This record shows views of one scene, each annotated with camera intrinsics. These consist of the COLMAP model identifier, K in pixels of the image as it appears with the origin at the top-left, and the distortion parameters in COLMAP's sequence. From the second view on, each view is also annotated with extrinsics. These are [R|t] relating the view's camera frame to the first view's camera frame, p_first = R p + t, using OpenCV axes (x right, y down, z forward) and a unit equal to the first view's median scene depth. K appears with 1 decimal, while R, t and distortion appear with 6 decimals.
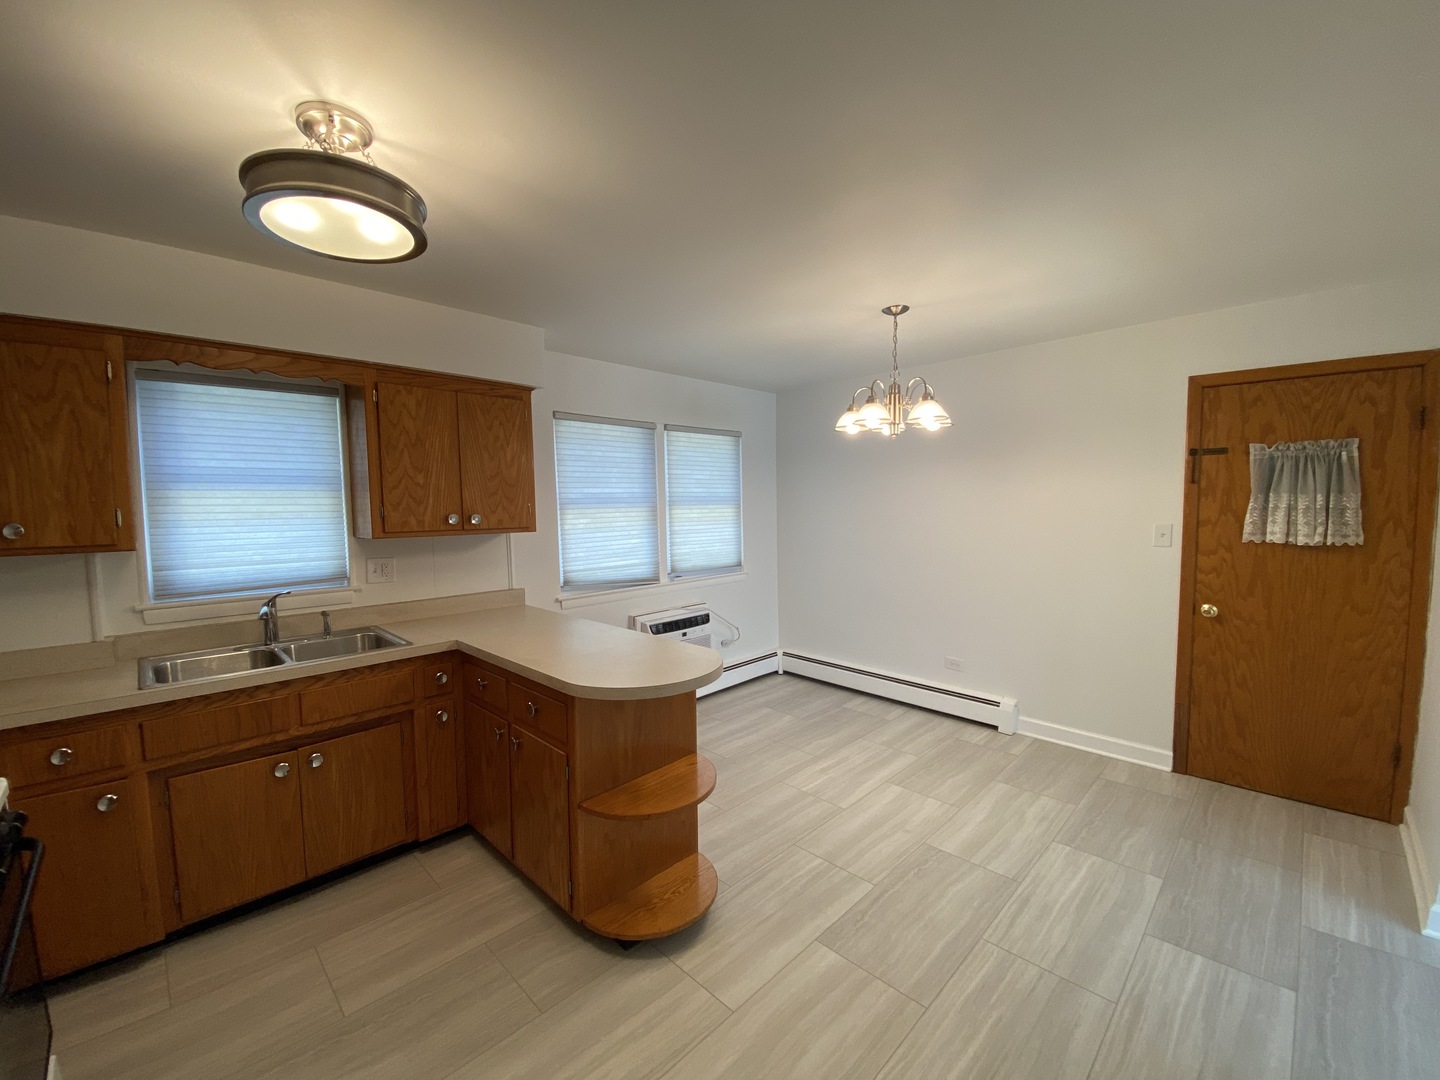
lens RADIAL K [[586.8, 0, 713.9], [0, 586.8, 550.1], [0, 0, 1]] dist [0.025067, -0.021594]
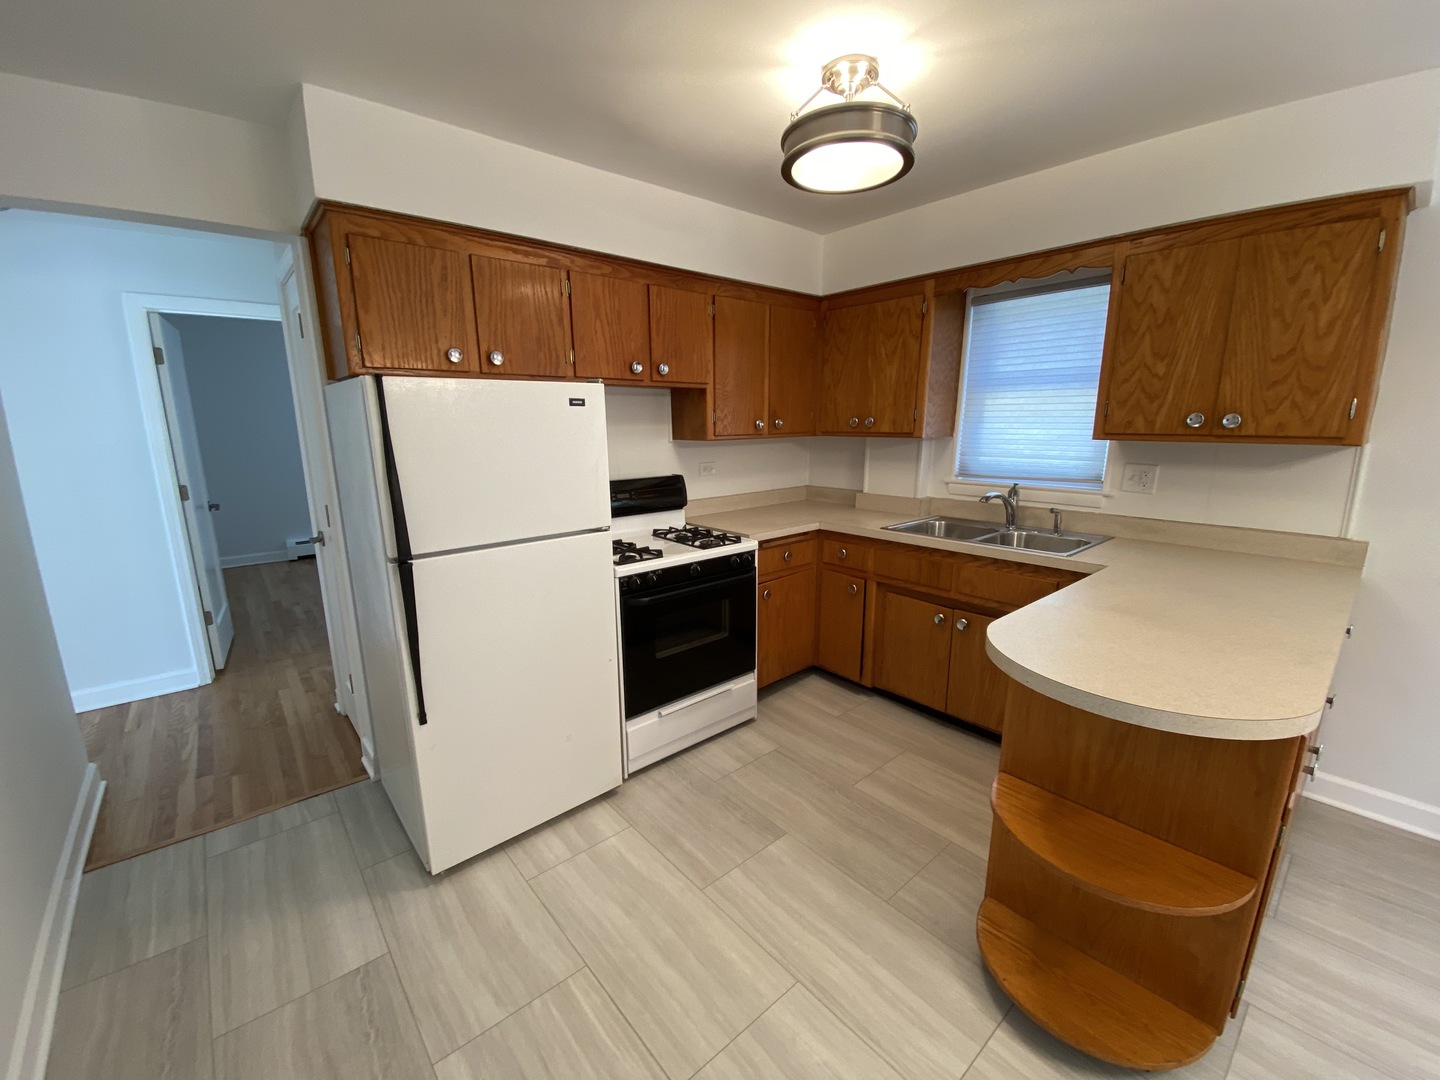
lens RADIAL K [[586.8, 0, 713.9], [0, 586.8, 550.1], [0, 0, 1]] dist [0.025067, -0.021594]
pose [[-0.079116, 0.226442, -0.970806, 0.401977], [-0.072114, 0.970007, 0.232132, -0.023283], [0.994254, 0.088374, -0.060413, 0.471841]]
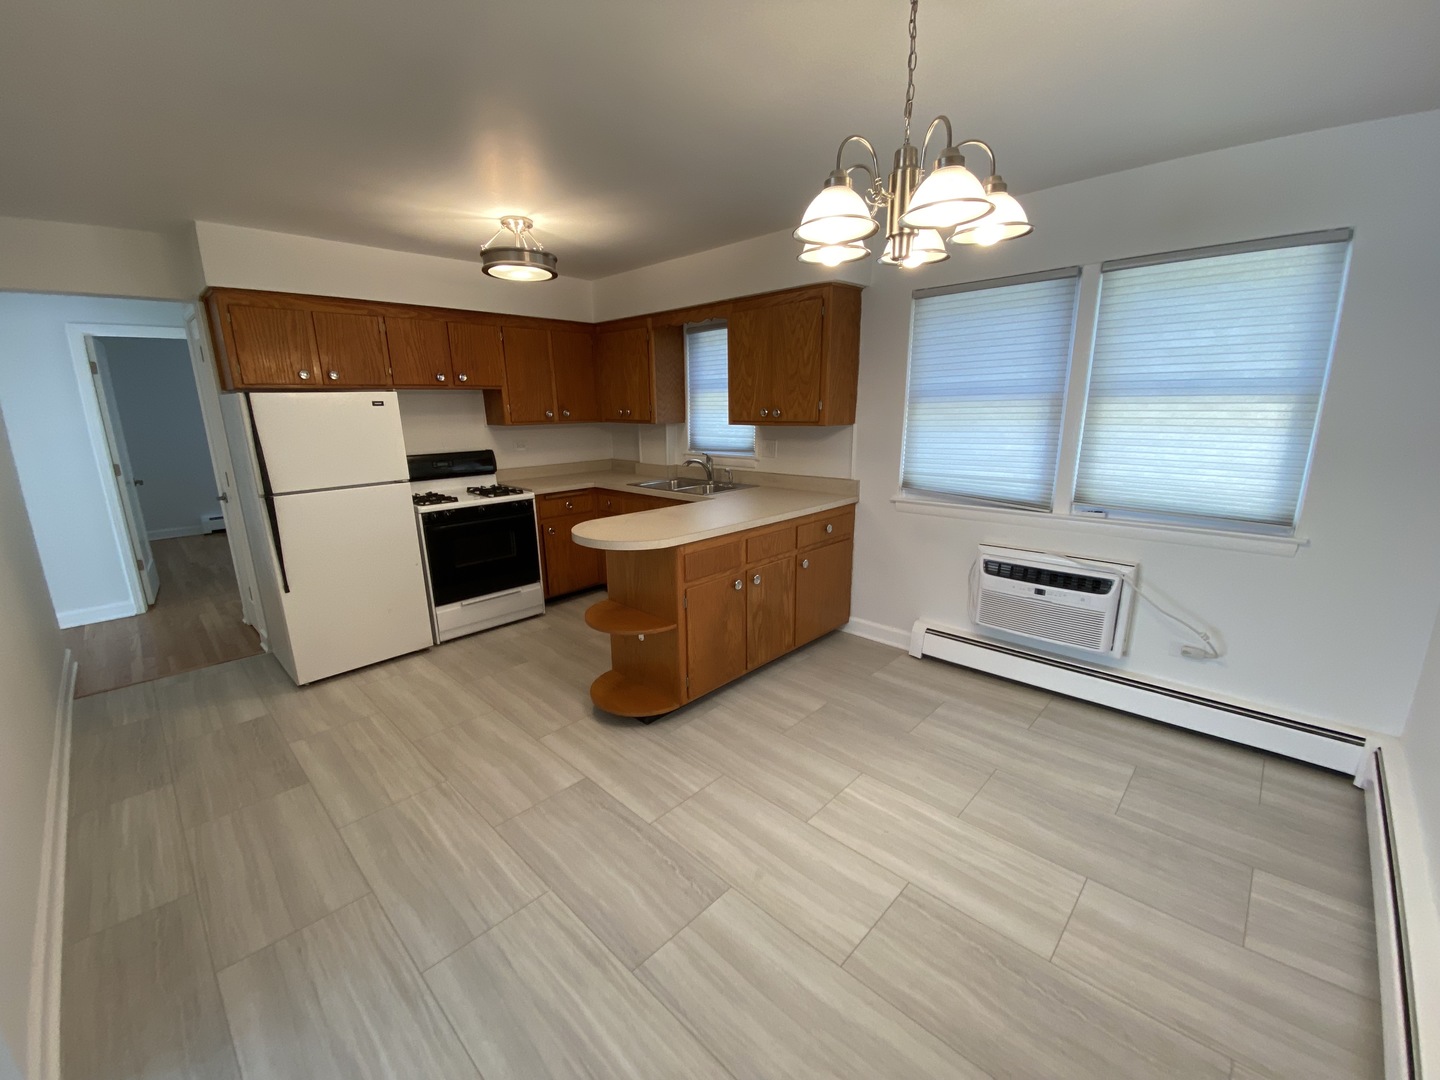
lens RADIAL K [[586.8, 0, 713.9], [0, 586.8, 550.1], [0, 0, 1]] dist [0.025067, -0.021594]
pose [[0.011207, 0.251844, -0.967703, 0.934541], [-0.065989, 0.965840, 0.250595, -0.079186], [0.997757, 0.061050, 0.027443, 0.920208]]
